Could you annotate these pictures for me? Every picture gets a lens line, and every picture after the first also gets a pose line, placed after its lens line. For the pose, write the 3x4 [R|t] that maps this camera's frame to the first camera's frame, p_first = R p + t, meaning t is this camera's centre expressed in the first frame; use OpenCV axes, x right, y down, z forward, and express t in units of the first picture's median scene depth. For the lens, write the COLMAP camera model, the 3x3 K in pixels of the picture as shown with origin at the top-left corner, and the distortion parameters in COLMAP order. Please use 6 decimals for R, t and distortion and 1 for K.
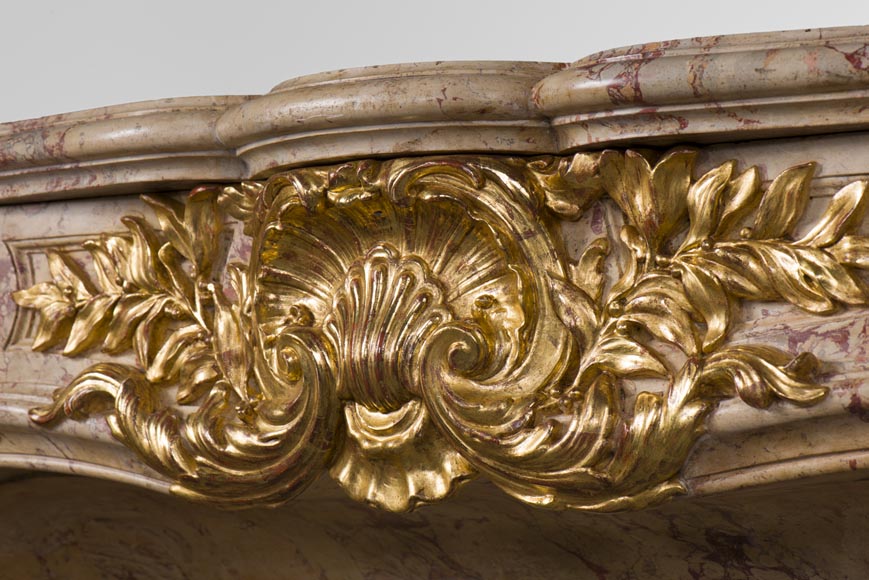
lens RADIAL K [[2702.9, 0, 434.5], [0, 2702.9, 290.0], [0, 0, 1]] dist [-0.141866, -1.102847]
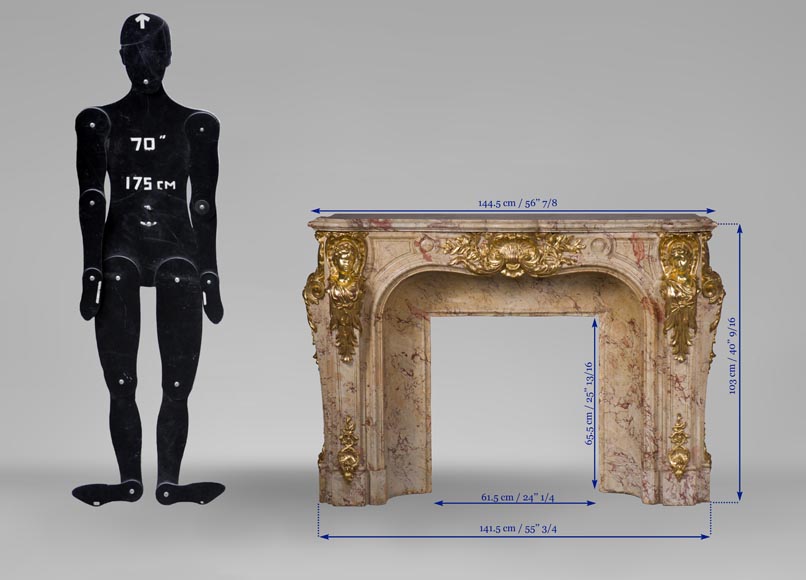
lens RADIAL K [[1511.9, 0, 513.7], [0, 1511.9, 288.9], [0, 0, 1]] dist [0.223520, 0.006316]
pose [[0.831963, -0.056137, 0.551984, -2.416556], [-0.038555, 0.986614, 0.158451, -0.573752], [-0.553490, -0.153107, 0.818662, -2.552348]]
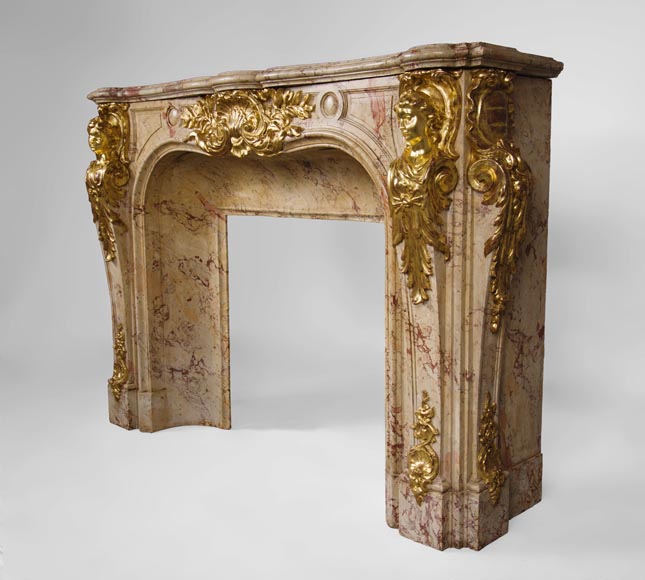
lens RADIAL K [[813.0, 0, 323.8], [0, 813.0, 282.3], [0, 0, 1]] dist [0.022597, 0.014738]
pose [[0.988862, 0.013957, -0.148181, 0.399924], [0.018500, 0.976346, 0.215421, -0.021328], [0.147683, -0.215763, 0.965213, -0.598295]]
